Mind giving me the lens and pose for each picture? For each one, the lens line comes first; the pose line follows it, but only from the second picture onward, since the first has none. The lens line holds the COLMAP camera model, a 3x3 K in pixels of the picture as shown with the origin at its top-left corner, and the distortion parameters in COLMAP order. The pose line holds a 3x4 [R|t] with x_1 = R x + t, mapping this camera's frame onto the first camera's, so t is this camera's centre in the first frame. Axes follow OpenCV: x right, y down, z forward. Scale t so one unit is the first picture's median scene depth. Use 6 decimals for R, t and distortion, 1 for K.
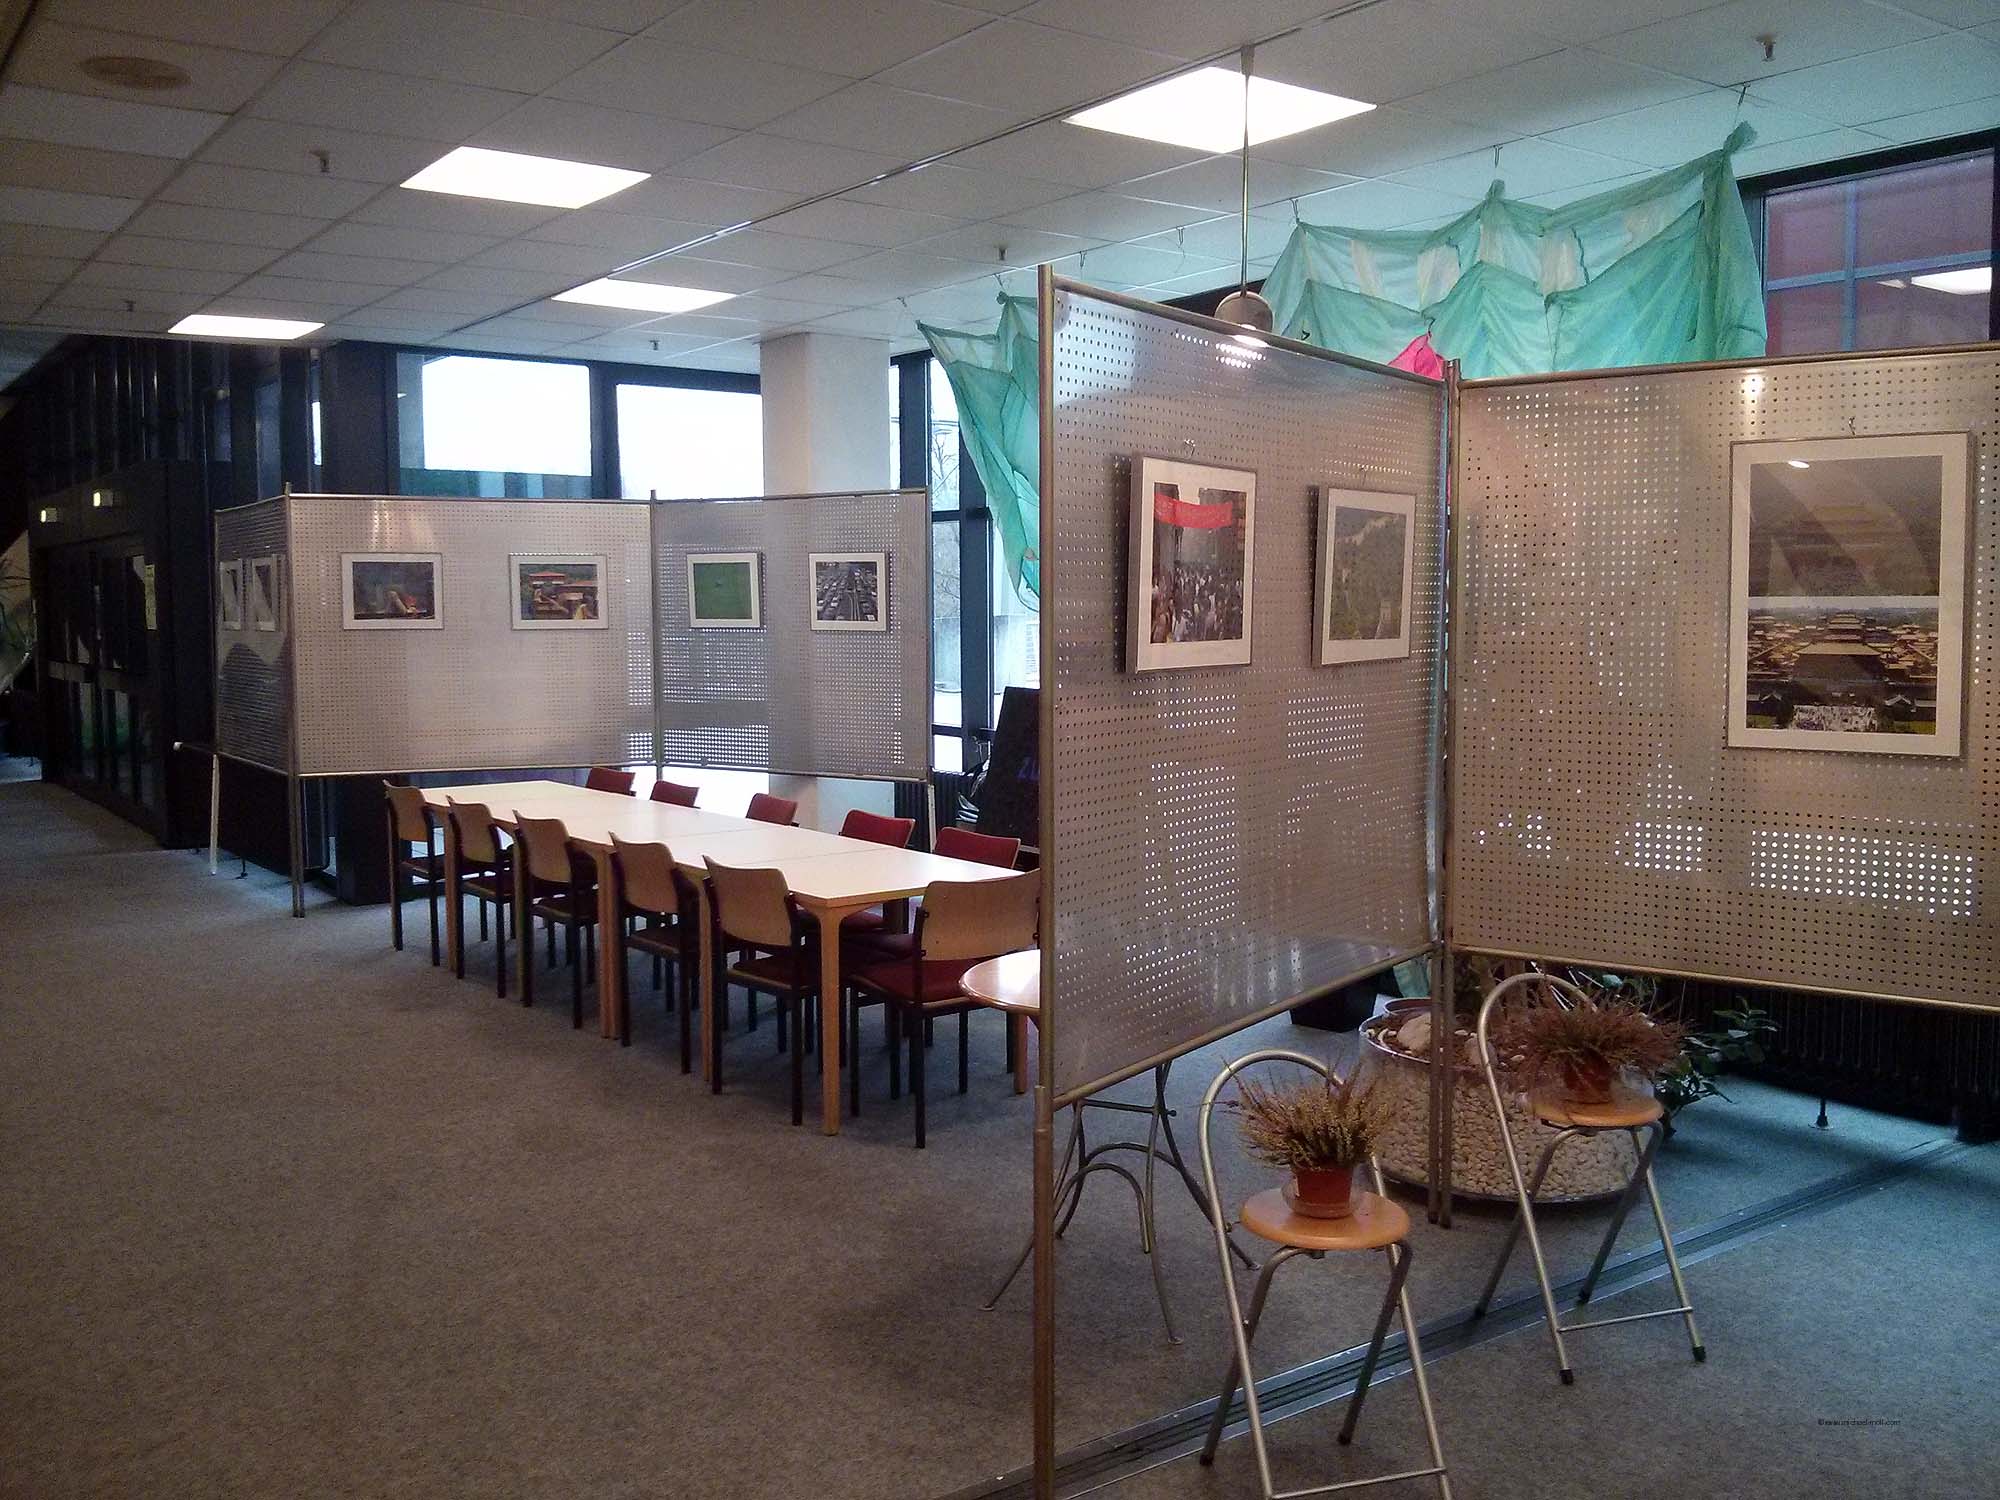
lens RADIAL K [[1802.2, 0, 999.8], [0, 1802.2, 756.6], [0, 0, 1]] dist [-0.040068, -0.021323]
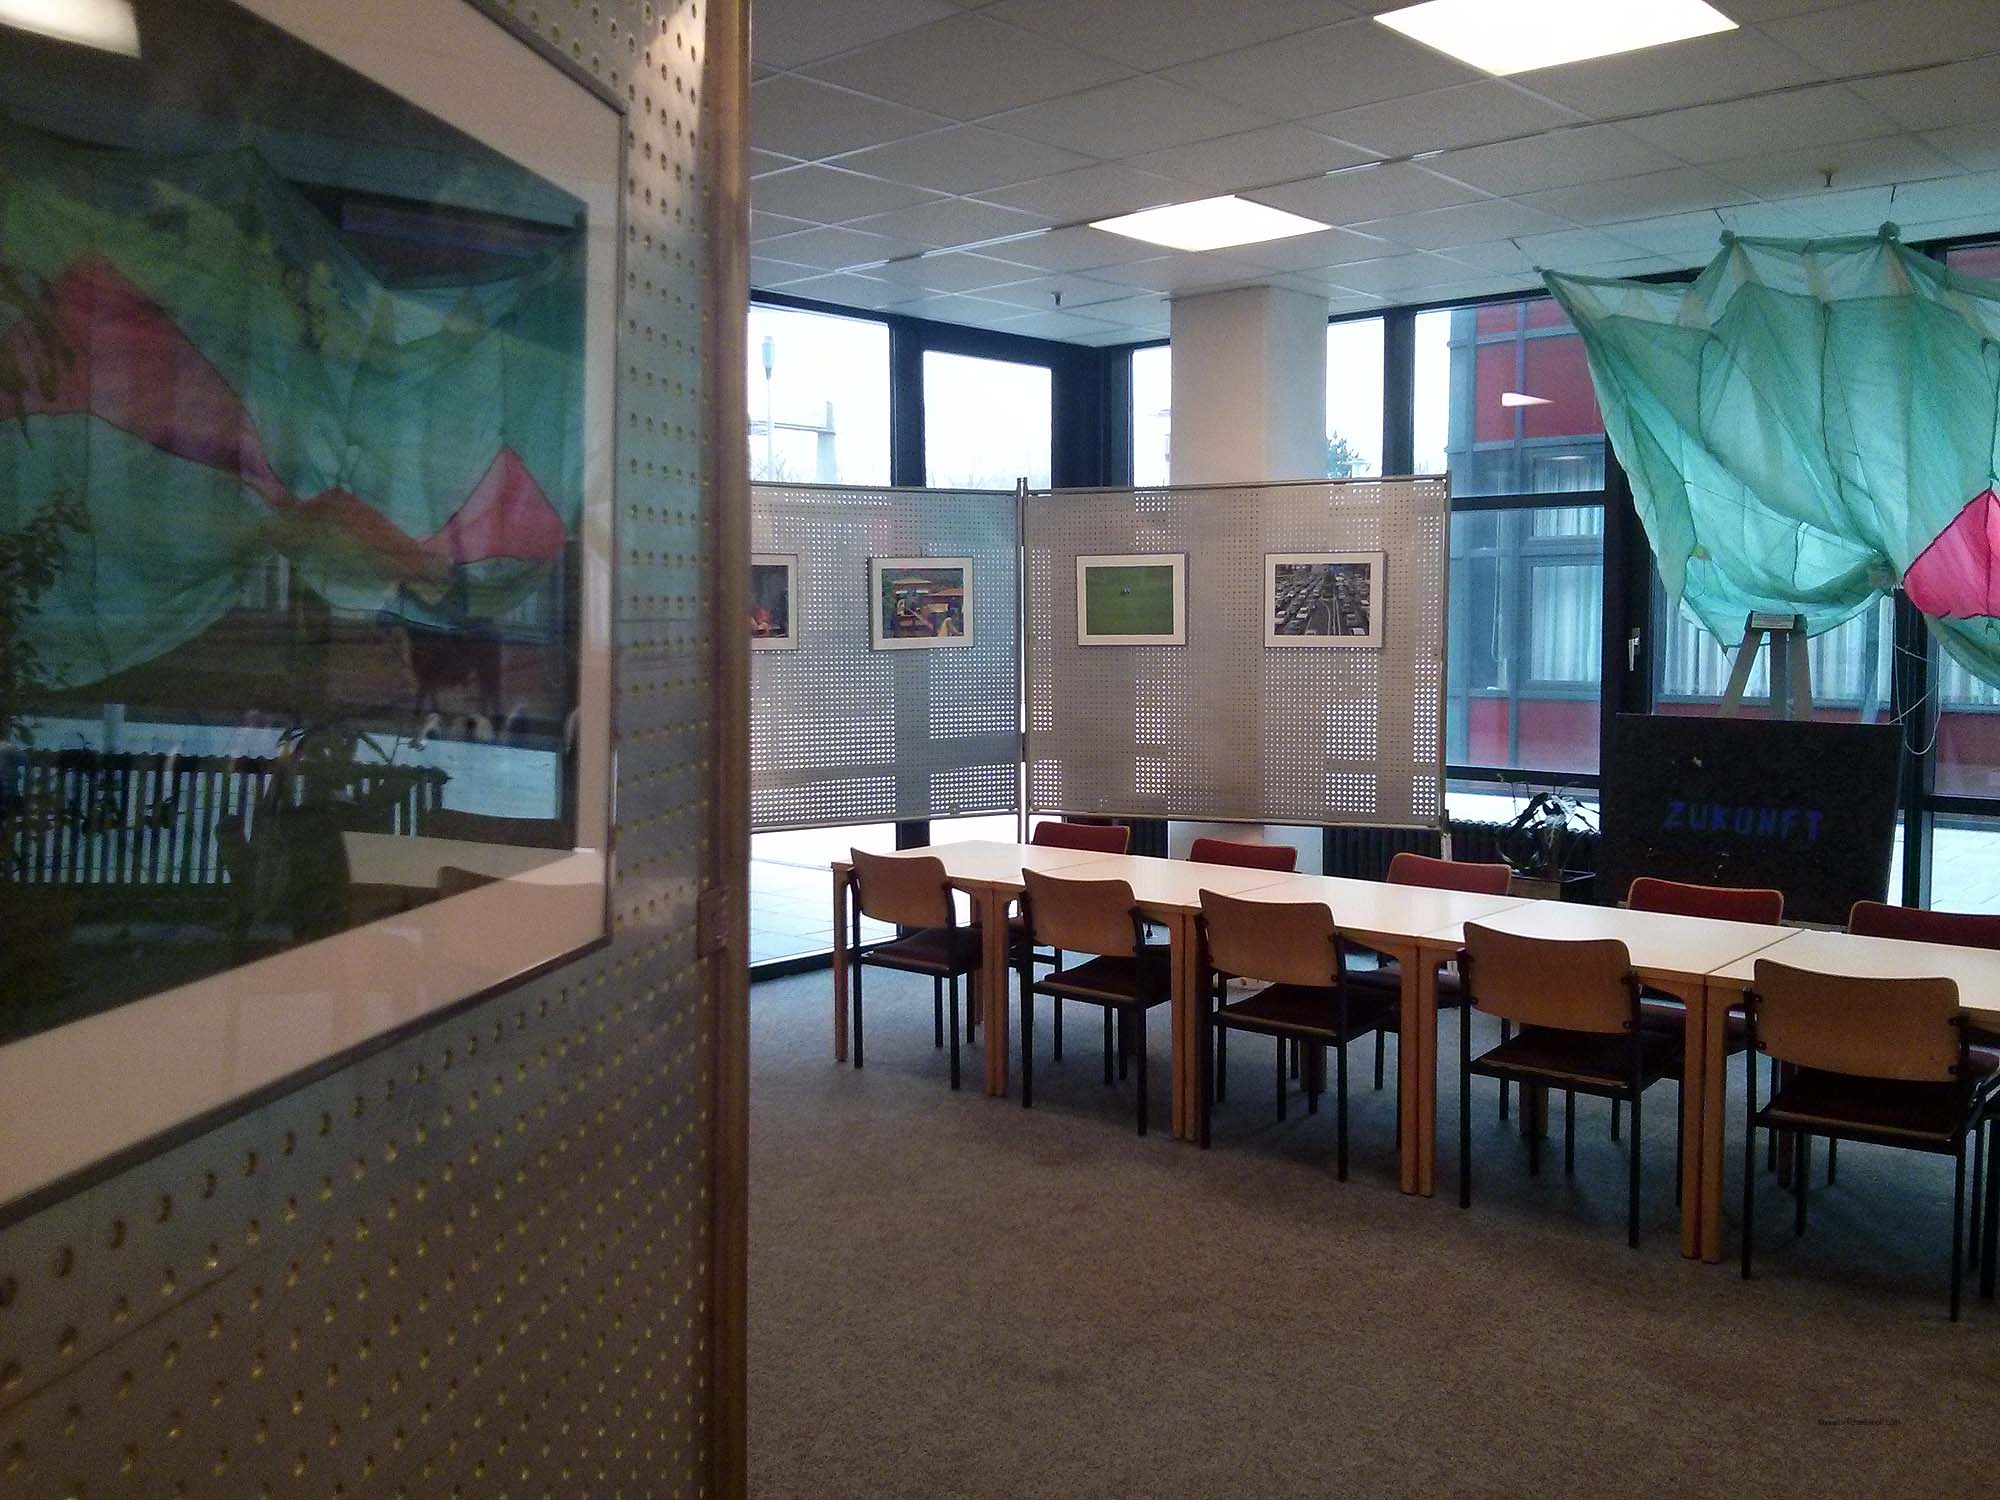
lens RADIAL K [[1762.1, 0, 995.5], [0, 1762.1, 743.1], [0, 0, 1]] dist [0.064685, -0.219810]
pose [[0.977501, -0.022196, 0.209758, -0.398225], [0.025133, 0.999620, -0.011346, -0.019968], [-0.209426, 0.016363, 0.977688, 0.232791]]
